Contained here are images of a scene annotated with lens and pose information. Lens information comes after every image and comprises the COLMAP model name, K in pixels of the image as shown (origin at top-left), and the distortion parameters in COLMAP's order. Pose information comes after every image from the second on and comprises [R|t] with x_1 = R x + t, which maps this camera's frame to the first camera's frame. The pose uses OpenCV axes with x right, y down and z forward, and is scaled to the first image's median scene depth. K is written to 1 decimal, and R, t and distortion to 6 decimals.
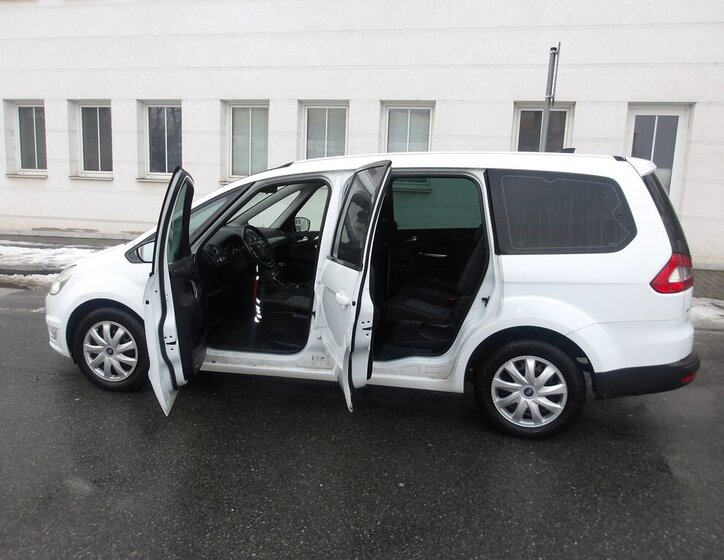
lens RADIAL K [[628.0, 0, 360.4], [0, 628.0, 284.5], [0, 0, 1]] dist [-0.010371, 0.026052]
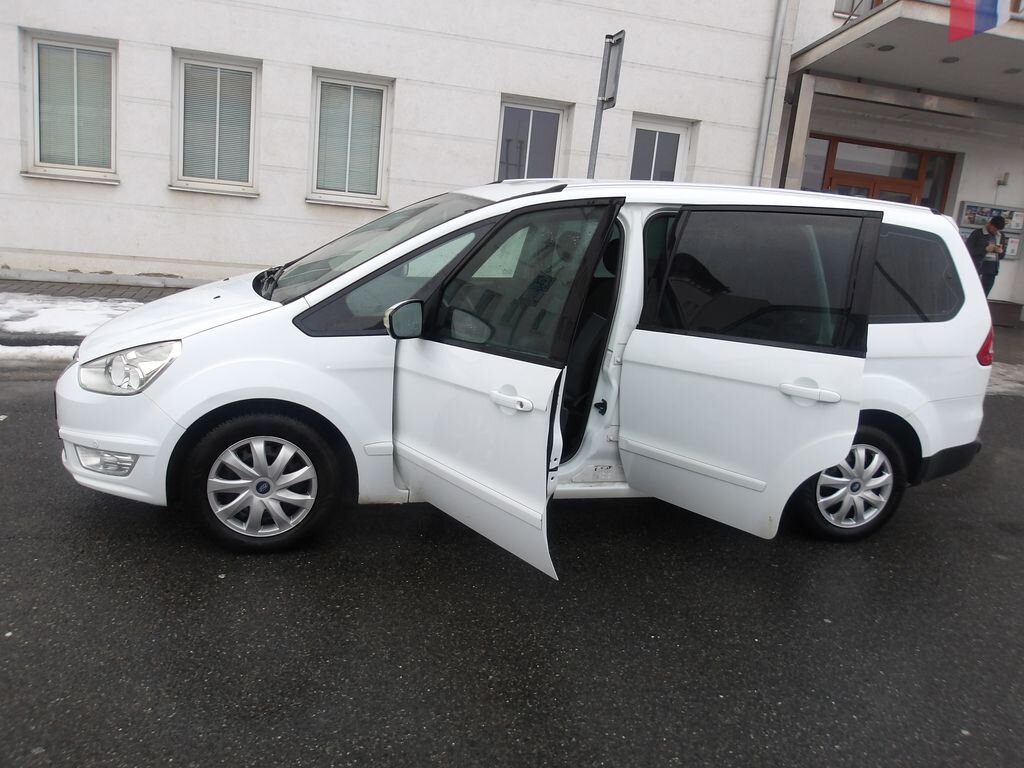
lens RADIAL K [[861.4, 0, 508.8], [0, 861.4, 384.5], [0, 0, 1]] dist [-0.012822, 0.017434]
pose [[0.878963, -0.044430, 0.474816, -0.578627], [0.011747, 0.997366, 0.071581, -0.045337], [-0.476745, -0.057340, 0.877169, 0.185151]]
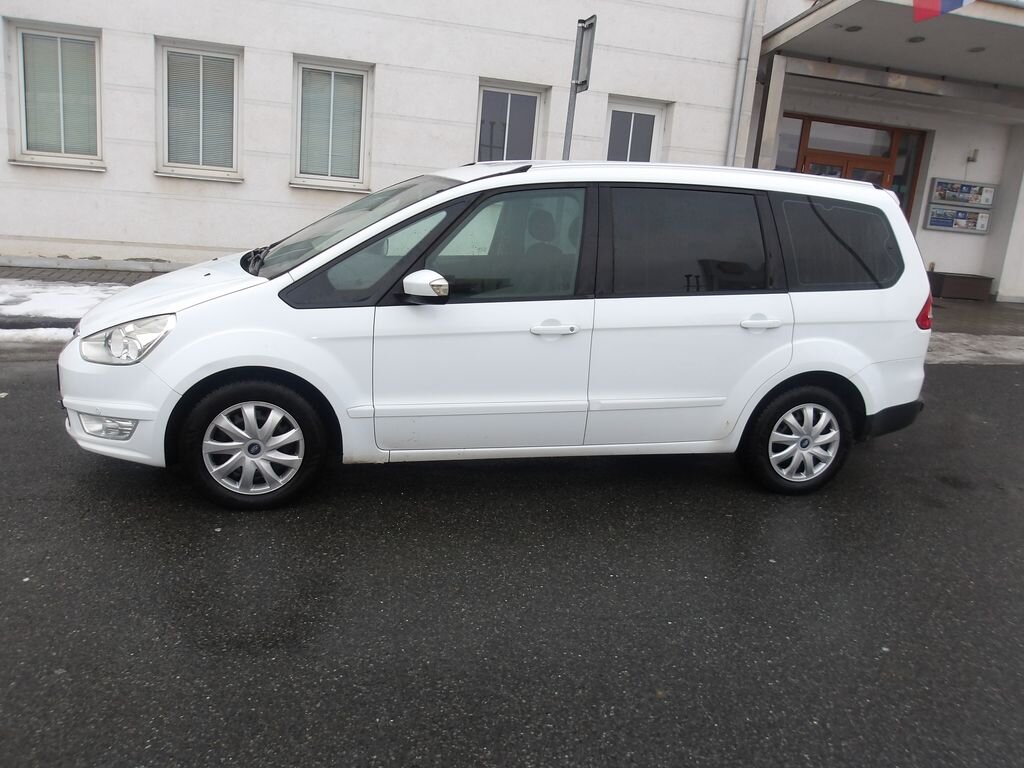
lens RADIAL K [[861.4, 0, 509.7], [0, 861.4, 385.0], [0, 0, 1]] dist [-0.012822, 0.017434]
pose [[0.871457, -0.067267, 0.485838, -0.596878], [0.026004, 0.995494, 0.091188, -0.031563], [-0.489782, -0.066832, 0.869279, 0.112579]]
